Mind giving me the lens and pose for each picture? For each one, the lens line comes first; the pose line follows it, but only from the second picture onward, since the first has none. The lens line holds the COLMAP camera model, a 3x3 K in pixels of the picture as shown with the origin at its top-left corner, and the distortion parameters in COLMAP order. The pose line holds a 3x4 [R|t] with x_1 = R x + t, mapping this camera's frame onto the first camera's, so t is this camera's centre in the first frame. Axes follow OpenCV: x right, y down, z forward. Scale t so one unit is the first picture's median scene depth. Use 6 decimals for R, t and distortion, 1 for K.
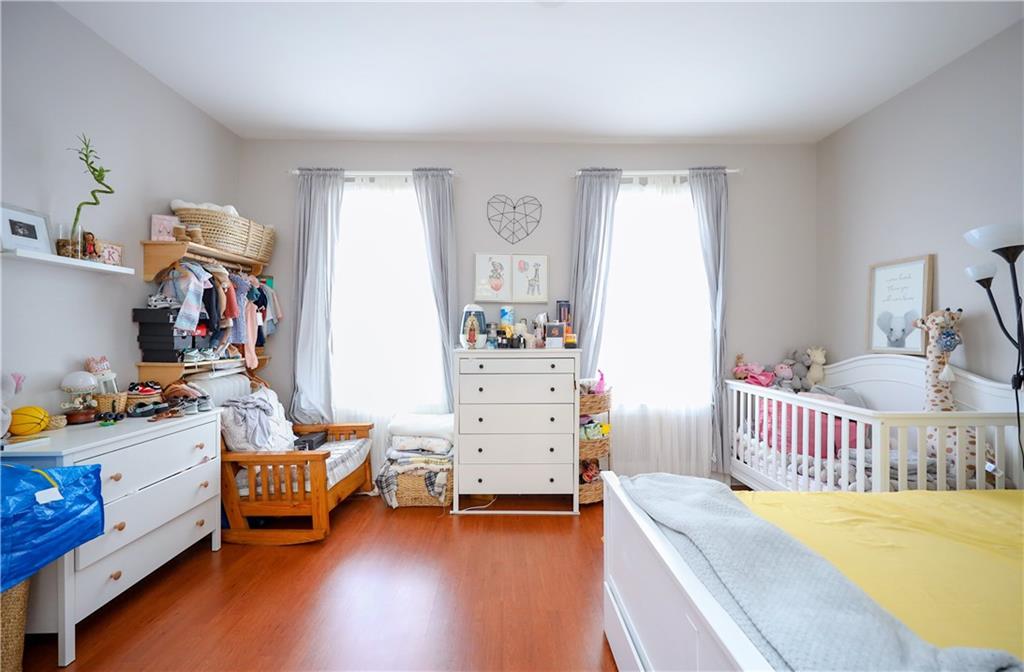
lens RADIAL K [[414.7, 0, 516.1], [0, 414.7, 333.8], [0, 0, 1]] dist [-0.001017, -0.000099]
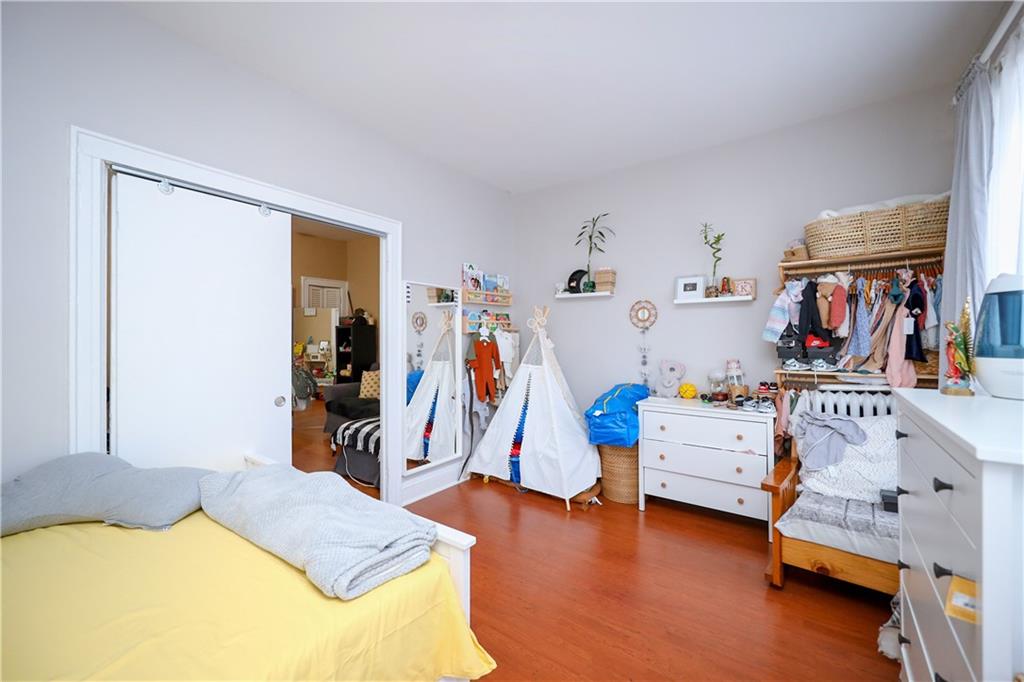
lens RADIAL K [[408.8, 0, 512.3], [0, 408.8, 337.7], [0, 0, 1]] dist [-0.000935, -0.000172]
pose [[-0.617032, -0.002770, -0.786934, 0.417105], [0.000129, 0.999993, -0.003621, -0.010987], [0.786938, -0.002336, -0.617027, 0.845187]]
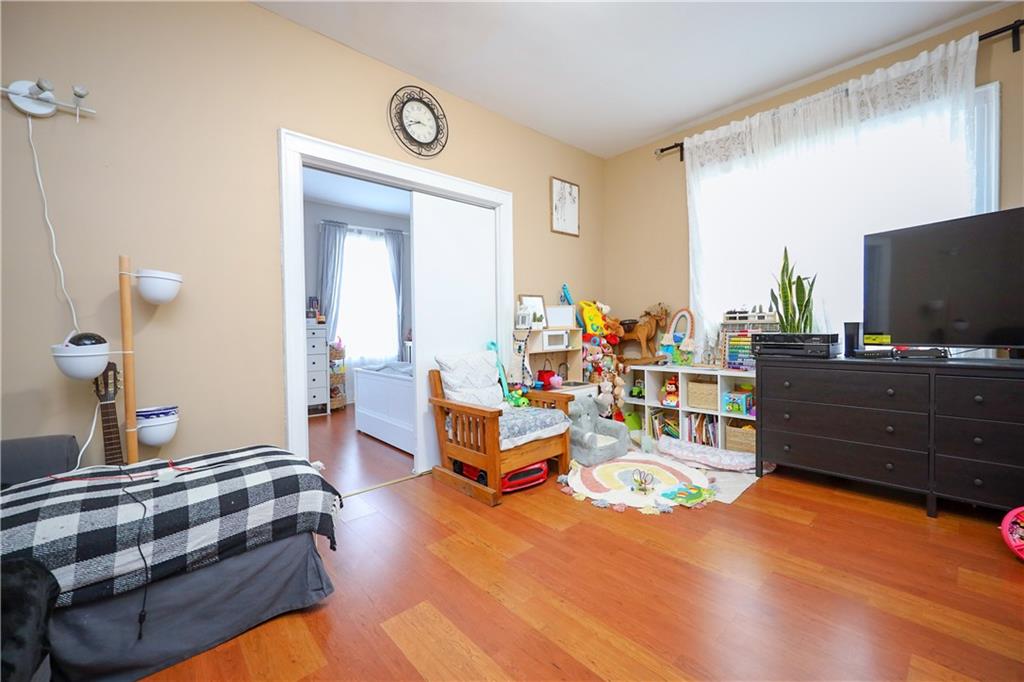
lens RADIAL K [[408.8, 0, 516.6], [0, 408.8, 336.3], [0, 0, 1]] dist [-0.000935, -0.000172]
pose [[0.747750, -0.021088, 0.663645, -0.417629], [0.009654, 0.999735, 0.020890, 0.060029], [-0.663910, -0.009214, 0.747756, -0.879178]]
